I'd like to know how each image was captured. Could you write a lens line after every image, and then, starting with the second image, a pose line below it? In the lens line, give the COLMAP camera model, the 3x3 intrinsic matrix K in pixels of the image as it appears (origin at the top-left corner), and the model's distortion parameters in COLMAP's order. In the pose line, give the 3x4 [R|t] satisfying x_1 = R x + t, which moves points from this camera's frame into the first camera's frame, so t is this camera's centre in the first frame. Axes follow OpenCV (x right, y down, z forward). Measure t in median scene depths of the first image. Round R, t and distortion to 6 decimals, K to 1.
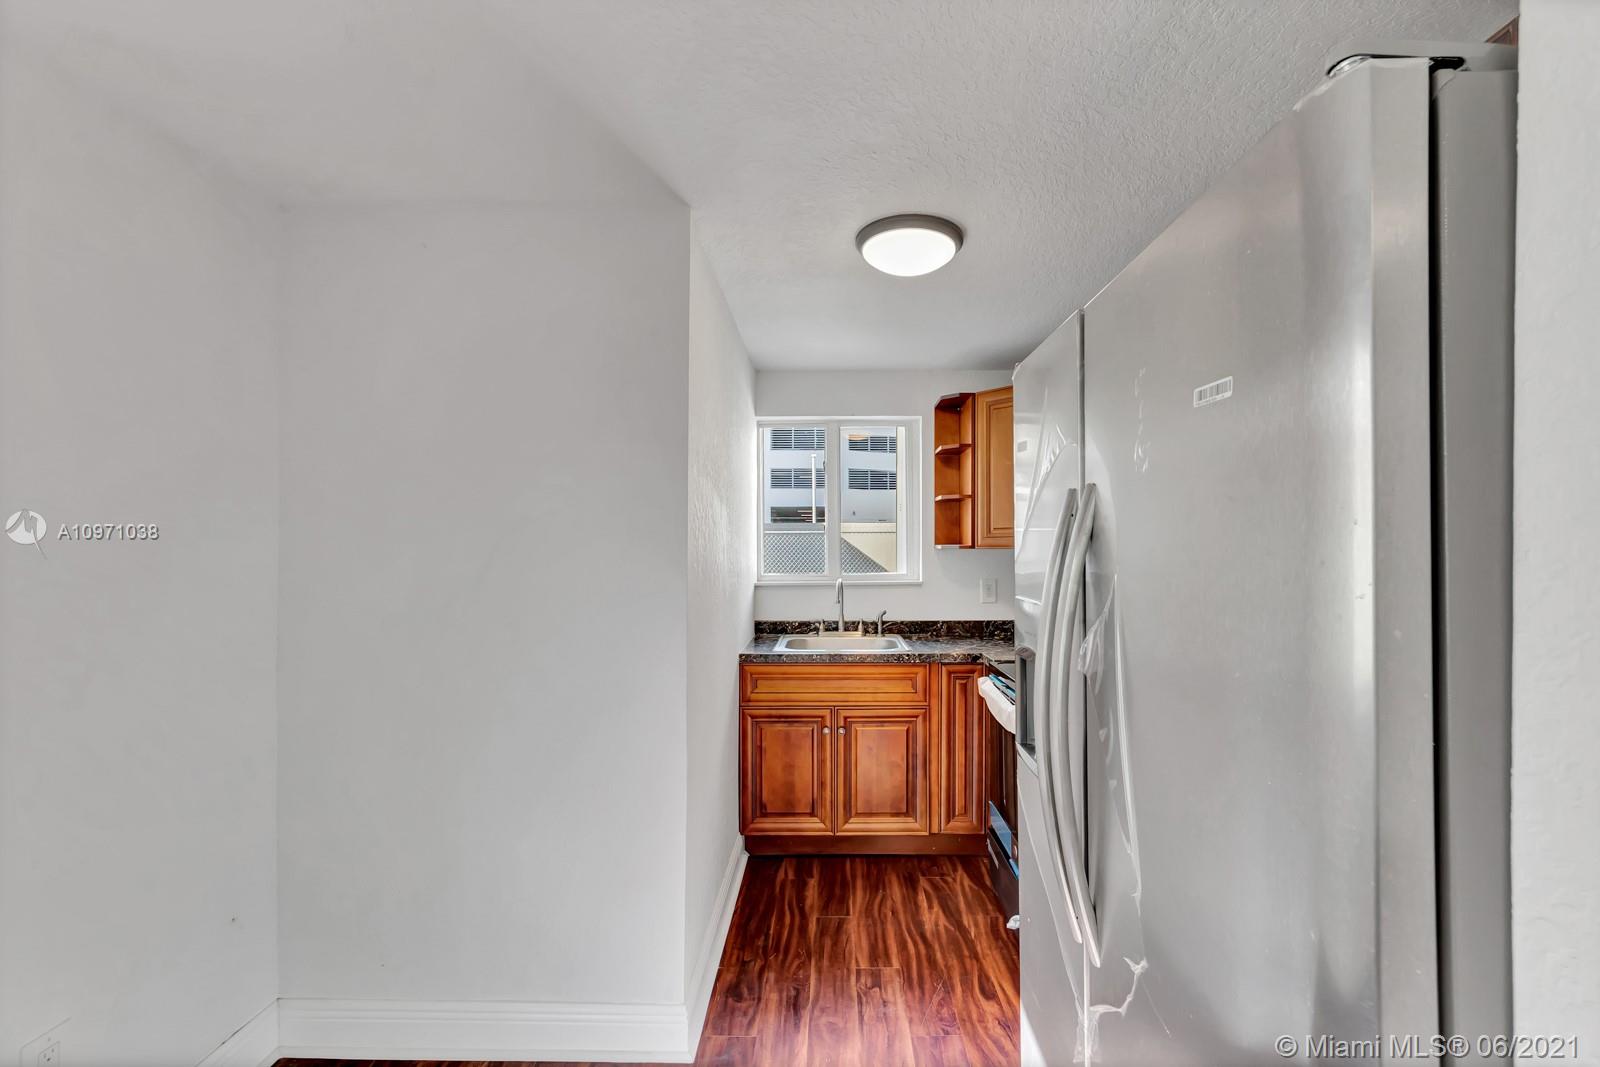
lens RADIAL K [[651.8, 0, 837.7], [0, 651.8, 546.1], [0, 0, 1]] dist [-0.000841, -0.000135]
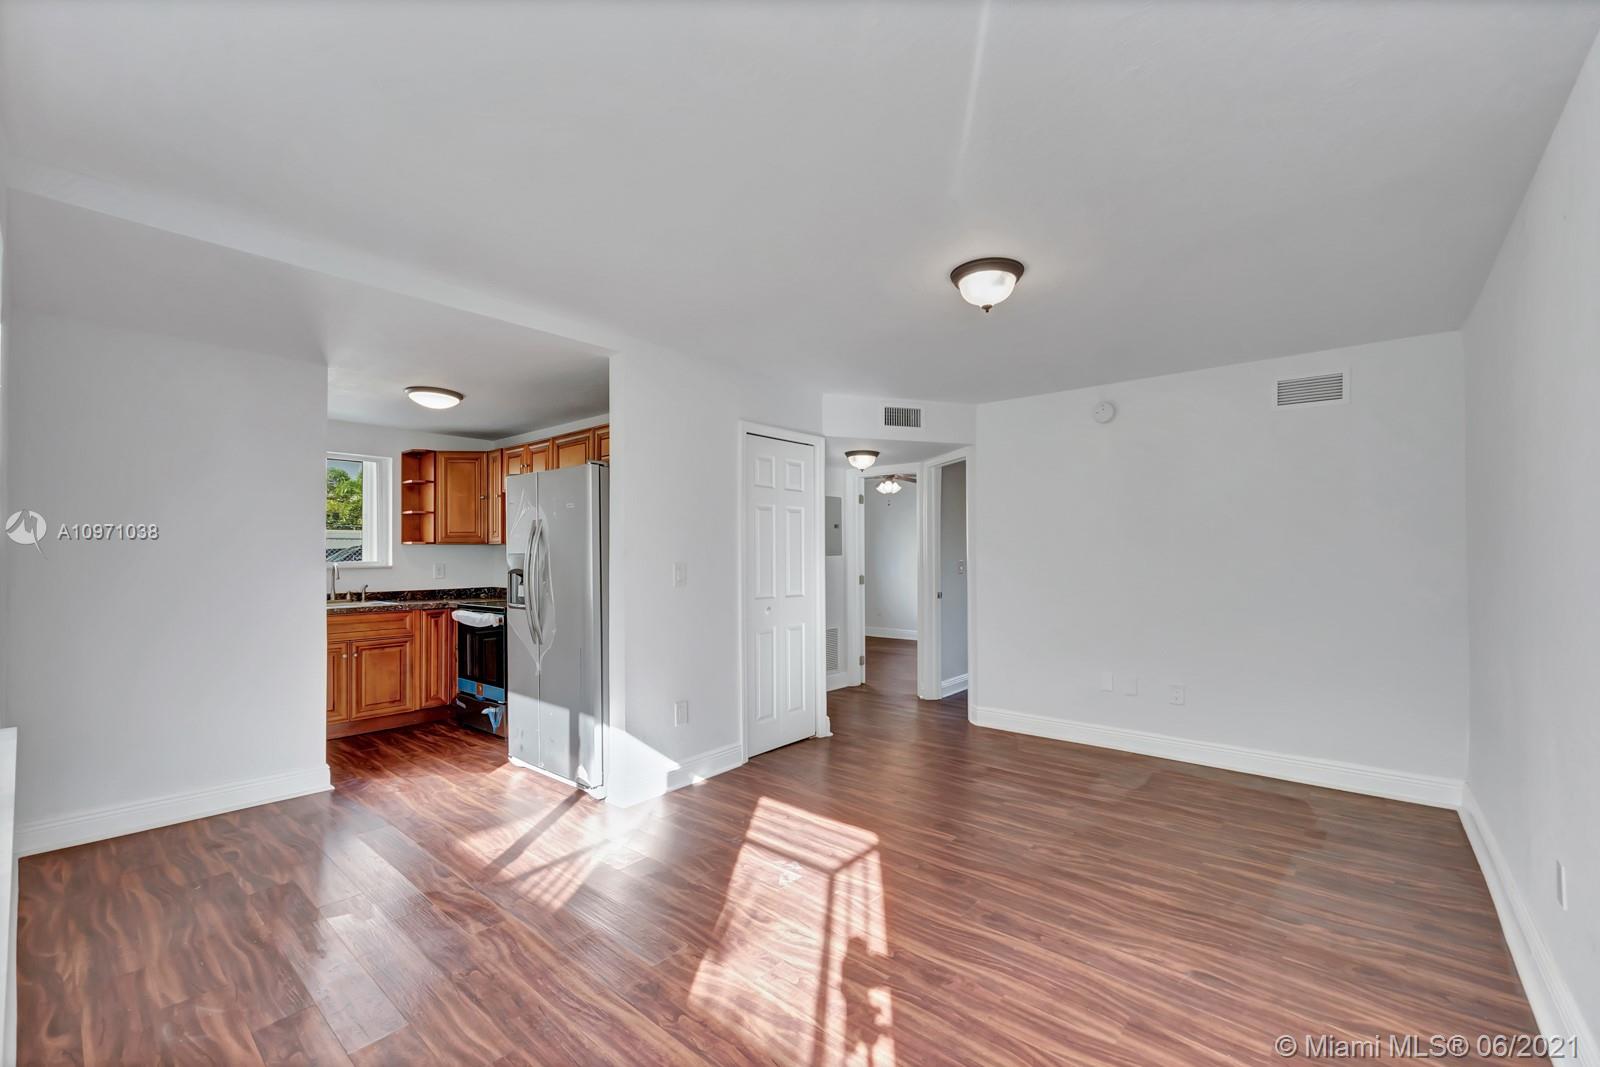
lens RADIAL K [[656.2, 0, 798.5], [0, 656.2, 549.2], [0, 0, 1]] dist [0.000706, -0.000026]
pose [[0.647344, 0.005173, 0.762180, -0.520357], [0.002312, 0.999959, -0.008751, 0.037514], [-0.762194, 0.007427, 0.647306, -0.882926]]
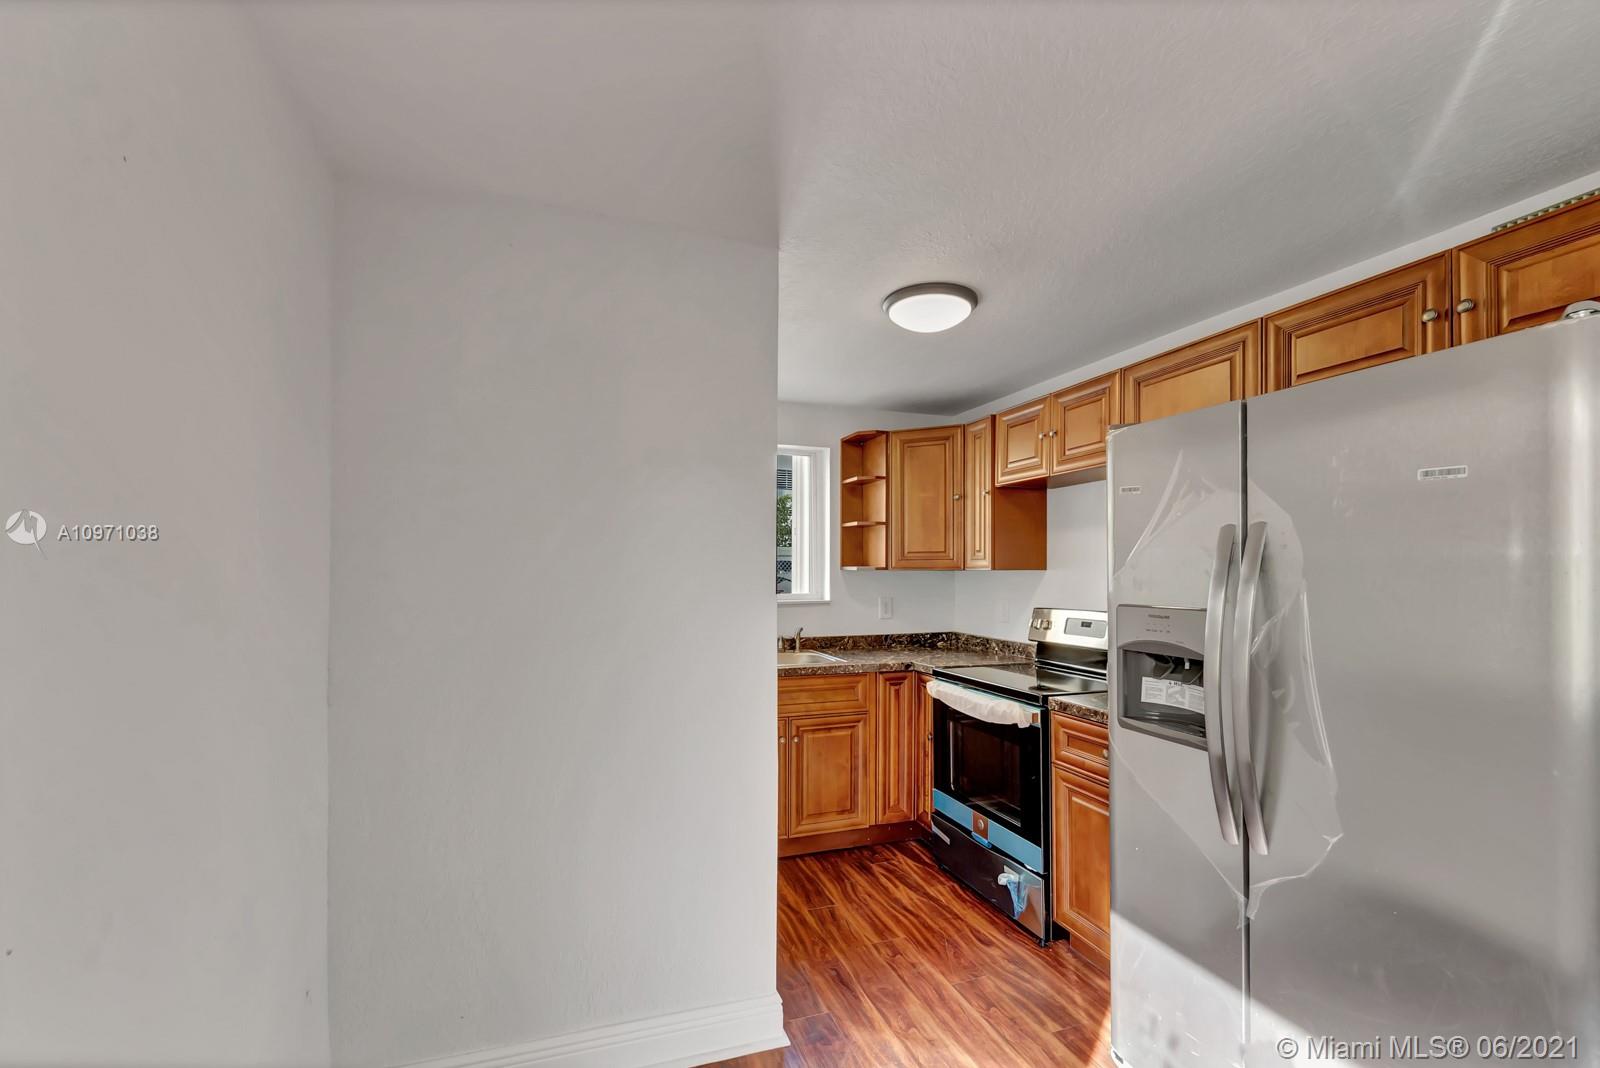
lens RADIAL K [[656.5, 0, 778.8], [0, 656.5, 570.2], [0, 0, 1]] dist [0.000942, -0.000061]
pose [[0.950414, 0.001780, 0.310983, -0.354154], [-0.002371, 0.999996, 0.001524, 0.003271], [-0.310979, -0.002186, 0.950414, -0.016801]]
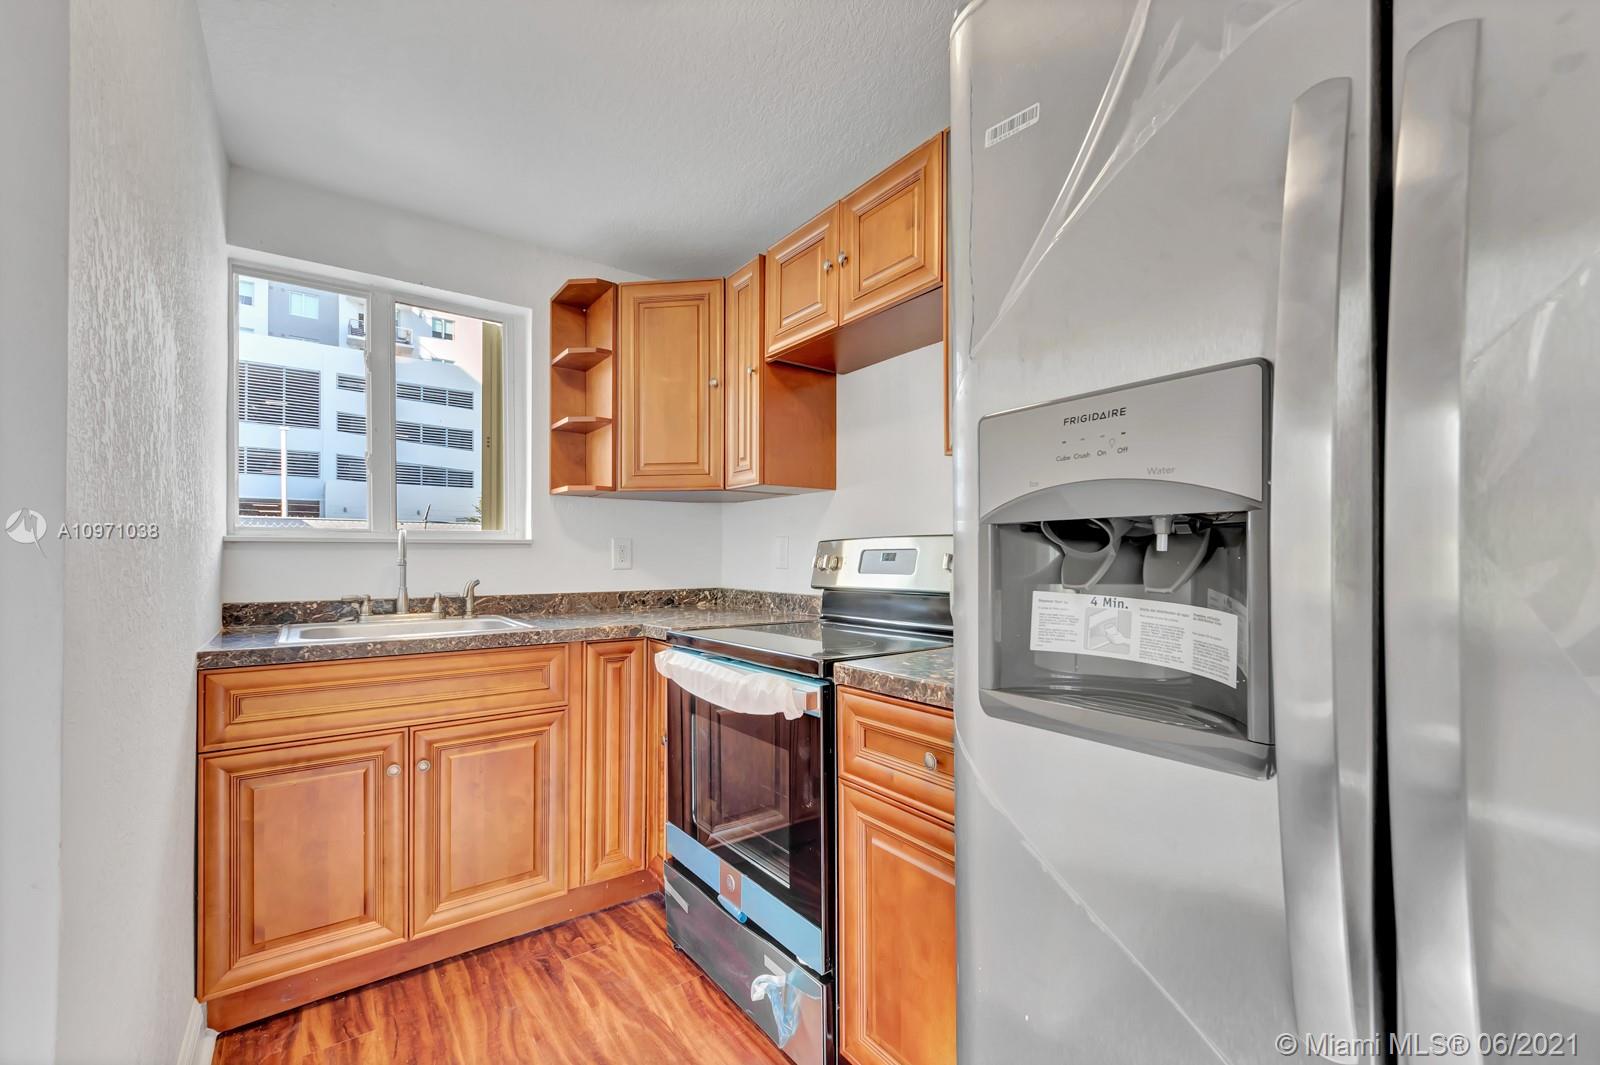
lens RADIAL K [[656.8, 0, 798.7], [0, 656.8, 555.5], [0, 0, 1]] dist [-0.000629, -0.000295]
pose [[0.804761, 0.004559, 0.593582, -0.076194], [-0.004130, 0.999989, -0.002081, 0.086853], [-0.593585, -0.000777, 0.804771, 0.296496]]
